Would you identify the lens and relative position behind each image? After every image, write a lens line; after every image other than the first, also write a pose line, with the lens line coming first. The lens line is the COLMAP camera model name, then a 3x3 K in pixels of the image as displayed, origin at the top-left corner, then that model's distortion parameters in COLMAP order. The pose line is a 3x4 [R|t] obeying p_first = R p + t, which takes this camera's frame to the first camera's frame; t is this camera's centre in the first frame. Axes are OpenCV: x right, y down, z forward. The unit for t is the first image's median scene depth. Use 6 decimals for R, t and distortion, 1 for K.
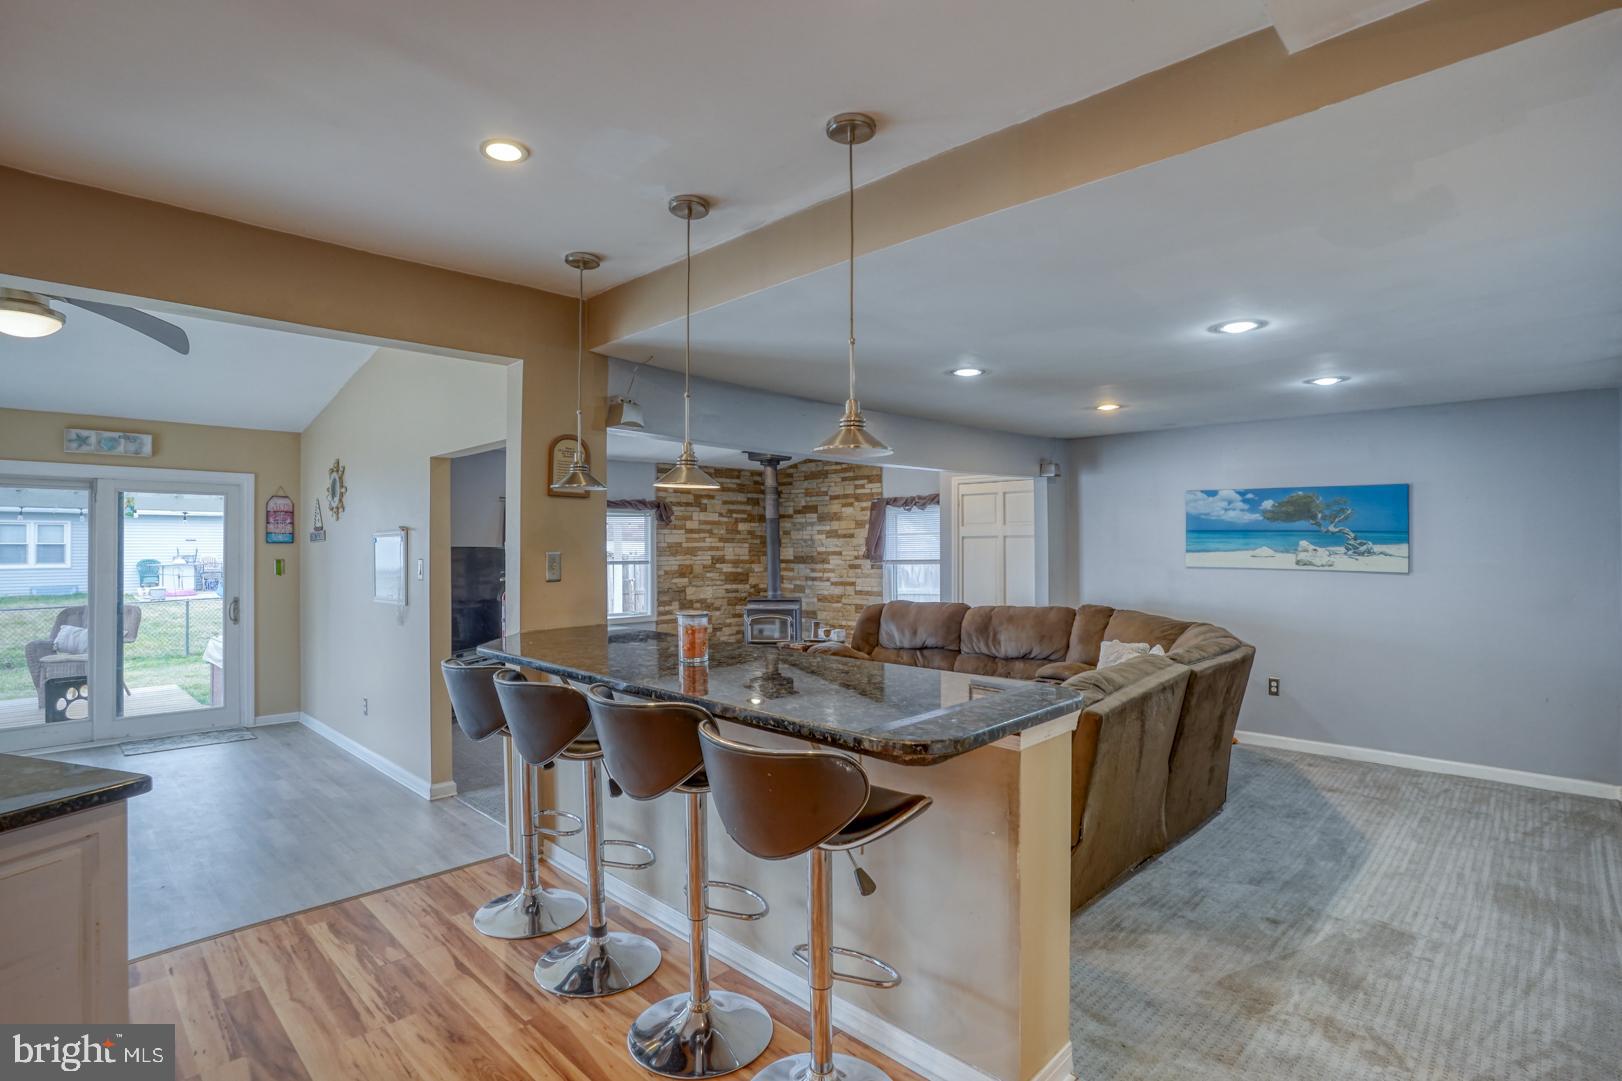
lens RADIAL K [[822.5, 0, 827.6], [0, 822.5, 533.5], [0, 0, 1]] dist [-0.067269, 0.034801]
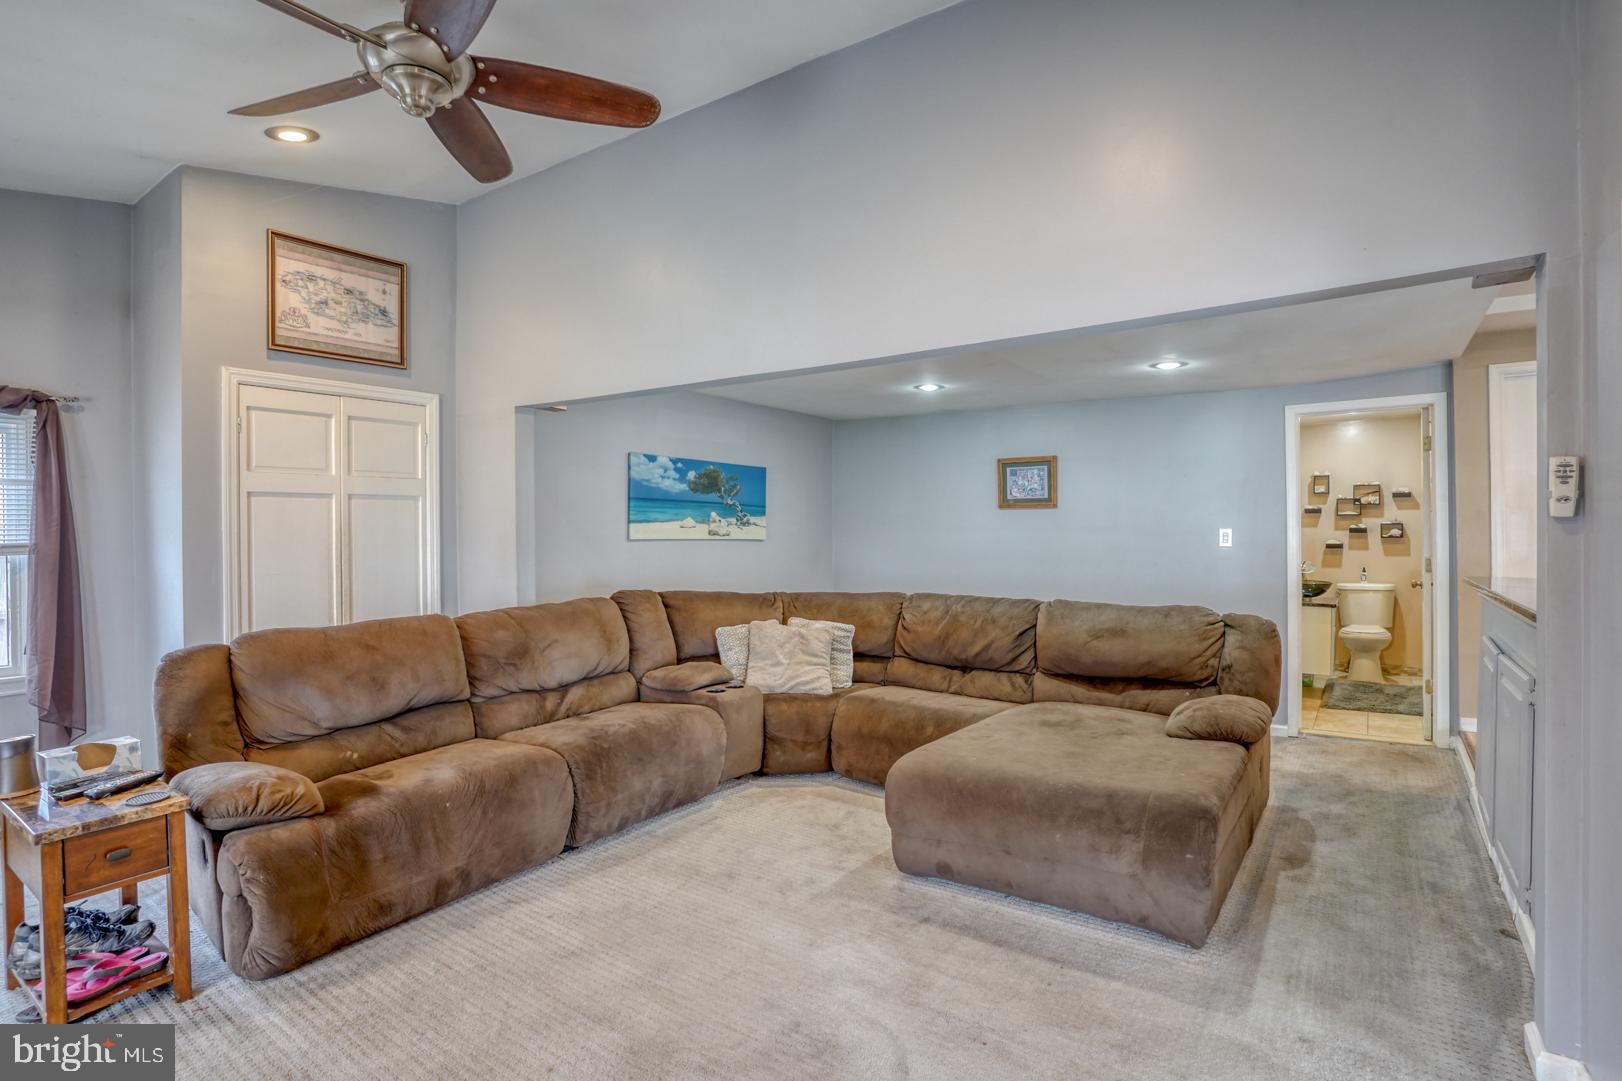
lens RADIAL K [[822.5, 0, 810.5], [0, 822.5, 527.6], [0, 0, 1]] dist [-0.067269, 0.034801]
pose [[-0.128414, 0.008575, 0.991684, -0.478130], [-0.004591, 0.999947, -0.009241, 0.037534], [-0.991710, -0.005739, -0.128367, 0.984101]]
